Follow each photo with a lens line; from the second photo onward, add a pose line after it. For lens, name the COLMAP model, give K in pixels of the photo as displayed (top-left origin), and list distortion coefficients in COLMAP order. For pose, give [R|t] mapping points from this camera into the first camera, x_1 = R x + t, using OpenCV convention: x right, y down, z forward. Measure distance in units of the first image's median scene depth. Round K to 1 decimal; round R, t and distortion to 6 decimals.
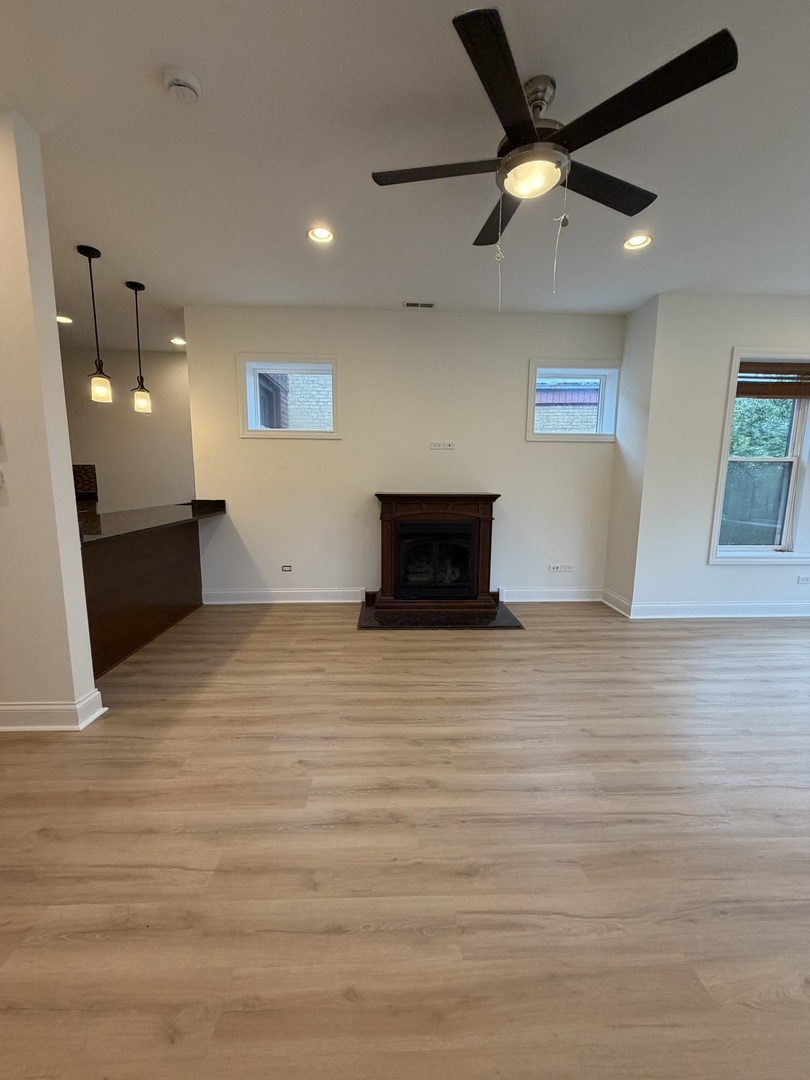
lens RADIAL K [[428.5, 0, 405.0], [0, 428.5, 540.0], [0, 0, 1]] dist [-0.002419, 0.000097]
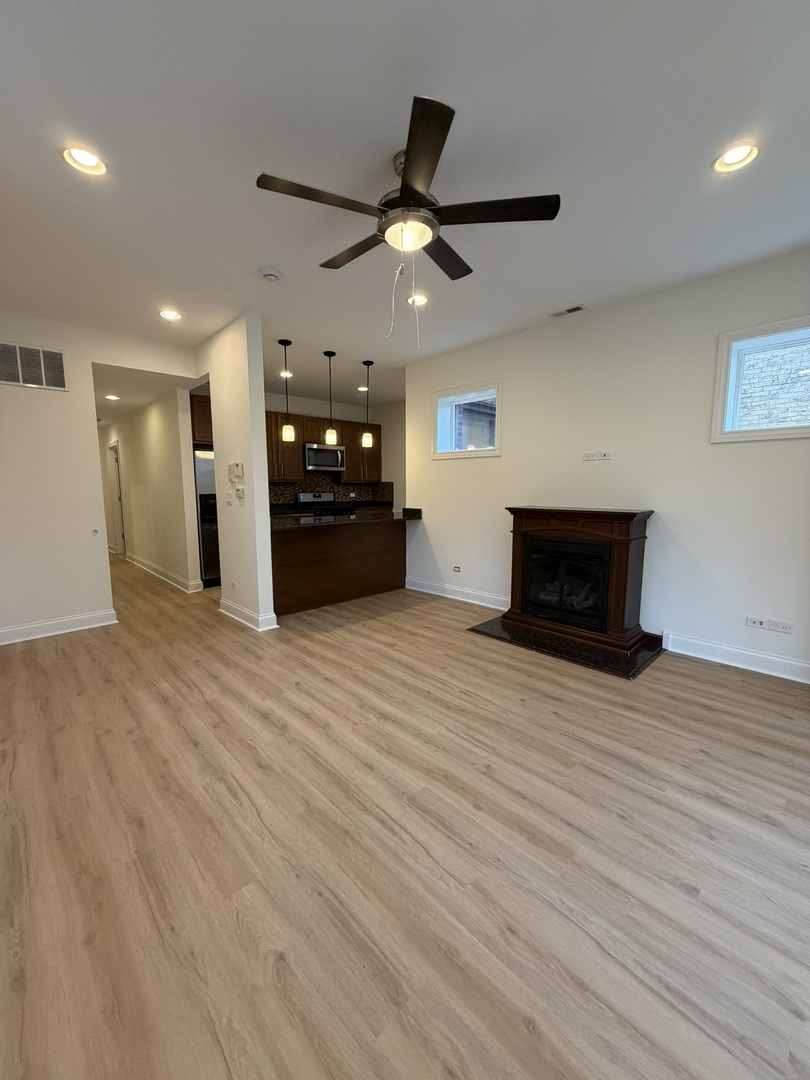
lens RADIAL K [[430.3, 0, 405.0], [0, 430.3, 540.0], [0, 0, 1]] dist [0.002008, 0.000213]
pose [[0.661370, 0.085973, -0.745116, 0.612342], [-0.104736, 0.994262, 0.021755, -0.028684], [0.742711, 0.063652, 0.666580, 0.137820]]
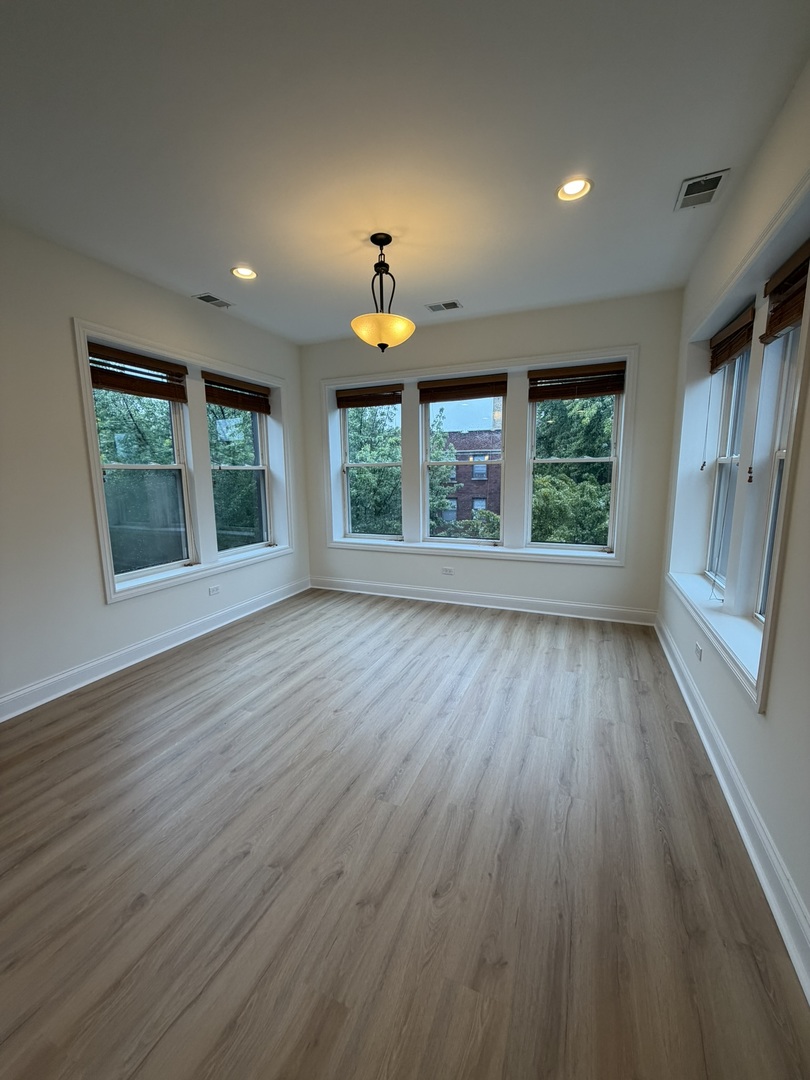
lens RADIAL K [[428.5, 0, 405.0], [0, 428.5, 540.0], [0, 0, 1]] dist [-0.002419, 0.000097]
pose [[0.426191, -0.154403, 0.891359, 0.308880], [0.151873, 0.983554, 0.097757, -0.057164], [-0.891794, 0.093710, 0.442632, 0.198340]]
